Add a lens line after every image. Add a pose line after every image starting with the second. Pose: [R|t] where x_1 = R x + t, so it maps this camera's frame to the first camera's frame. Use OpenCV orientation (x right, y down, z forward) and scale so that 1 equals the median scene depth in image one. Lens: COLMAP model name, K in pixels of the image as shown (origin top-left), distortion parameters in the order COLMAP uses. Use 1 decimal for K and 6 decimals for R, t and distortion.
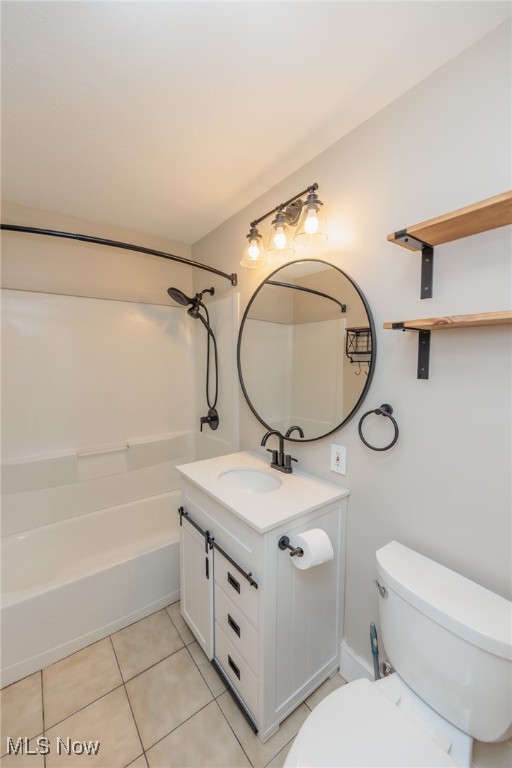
lens RADIAL K [[304.4, 0, 254.1], [0, 304.4, 386.5], [0, 0, 1]] dist [-0.004989, 0.000966]
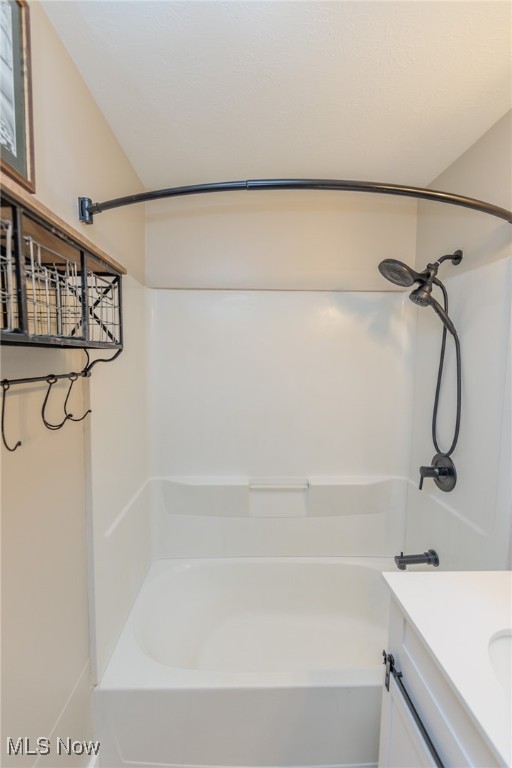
lens RADIAL K [[304.4, 0, 249.2], [0, 304.4, 382.5], [0, 0, 1]] dist [-0.004989, 0.000966]
pose [[0.819717, 0.054396, -0.570180, -0.120565], [-0.057579, 0.998263, 0.012457, -0.056519], [0.569868, 0.022619, 0.821425, 0.297618]]
